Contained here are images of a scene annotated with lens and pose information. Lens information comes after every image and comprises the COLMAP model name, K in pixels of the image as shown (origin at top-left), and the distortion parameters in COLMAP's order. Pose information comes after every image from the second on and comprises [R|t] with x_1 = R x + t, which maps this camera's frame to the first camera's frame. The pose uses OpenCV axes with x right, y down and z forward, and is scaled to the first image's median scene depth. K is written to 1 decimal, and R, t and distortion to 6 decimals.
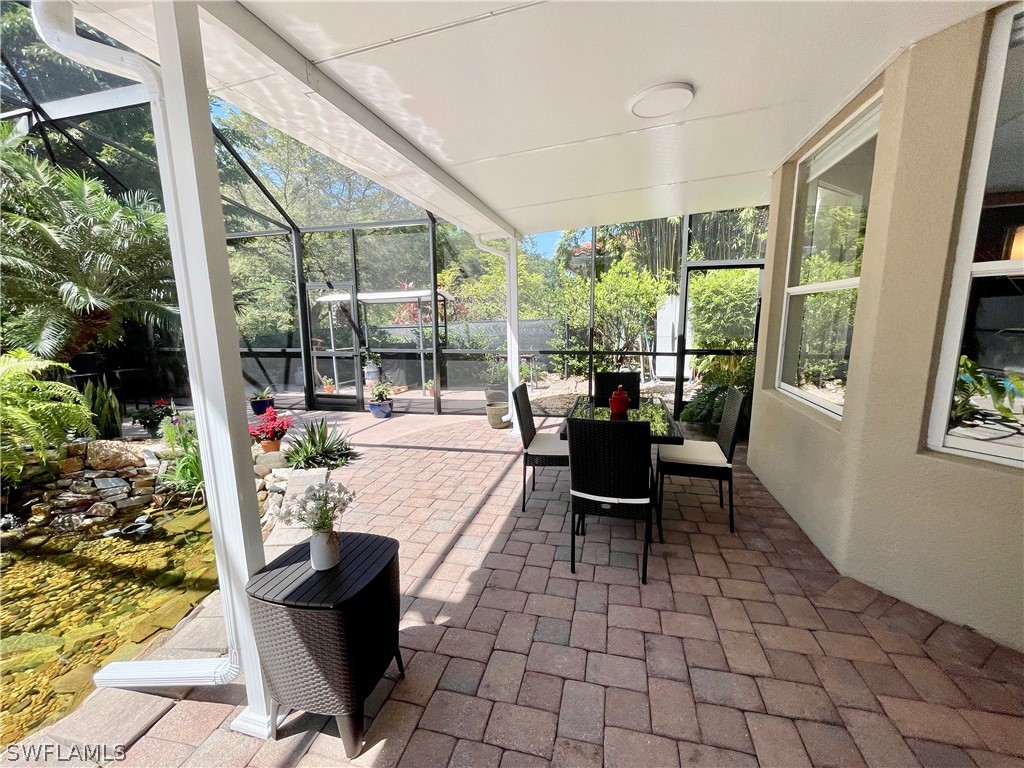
lens RADIAL K [[413.8, 0, 506.2], [0, 413.8, 380.5], [0, 0, 1]] dist [-0.003059, 0.000291]
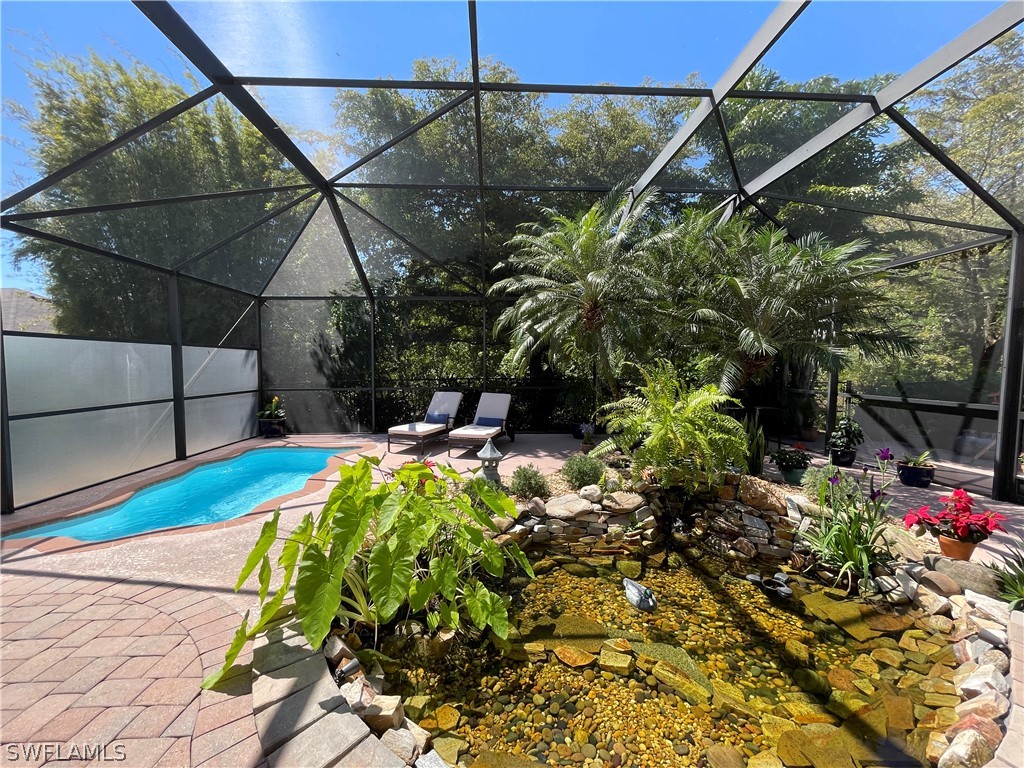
lens RADIAL K [[413.8, 0, 508.8], [0, 413.8, 383.0], [0, 0, 1]] dist [-0.003059, 0.000291]
pose [[0.280317, 0.054685, -0.958349, -0.188201], [-0.148525, 0.988823, 0.012980, -0.008595], [0.948347, 0.138701, 0.285306, 0.107154]]
